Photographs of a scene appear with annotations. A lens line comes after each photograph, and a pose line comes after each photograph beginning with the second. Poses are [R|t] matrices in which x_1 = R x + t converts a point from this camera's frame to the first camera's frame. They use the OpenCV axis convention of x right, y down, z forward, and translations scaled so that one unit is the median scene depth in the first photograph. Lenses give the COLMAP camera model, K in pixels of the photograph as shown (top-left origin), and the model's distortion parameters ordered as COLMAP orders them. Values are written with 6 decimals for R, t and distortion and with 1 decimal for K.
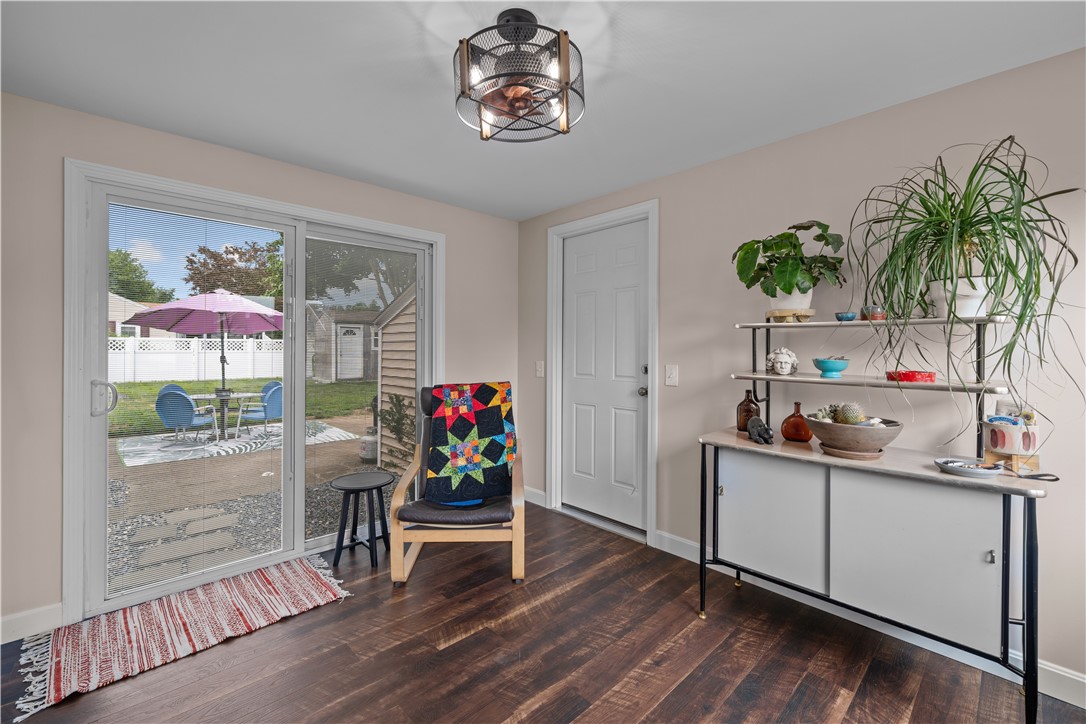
lens RADIAL K [[457.9, 0, 538.8], [0, 457.9, 348.8], [0, 0, 1]] dist [0.000494, -0.008057]
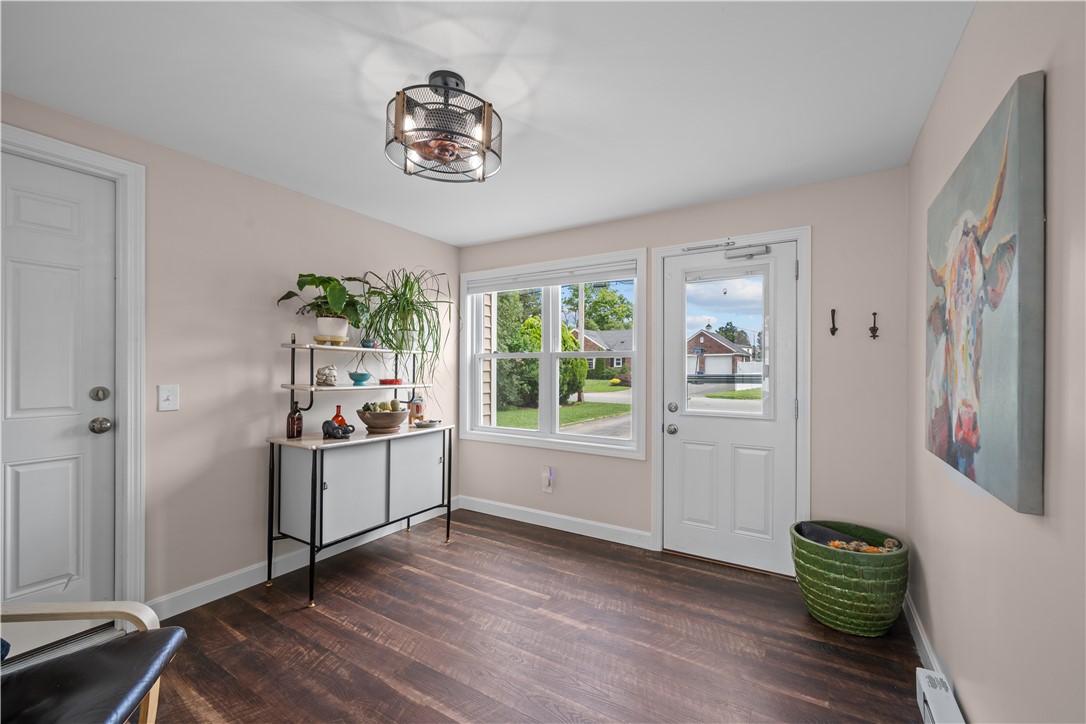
lens RADIAL K [[450.3, 0, 543.0], [0, 450.3, 362.0], [0, 0, 1]] dist [-0.000415, -0.000110]
pose [[-0.271595, 0.004452, 0.962401, -0.900406], [-0.008954, 0.999934, -0.007153, -0.006834], [-0.962370, -0.010560, -0.271538, 0.800221]]
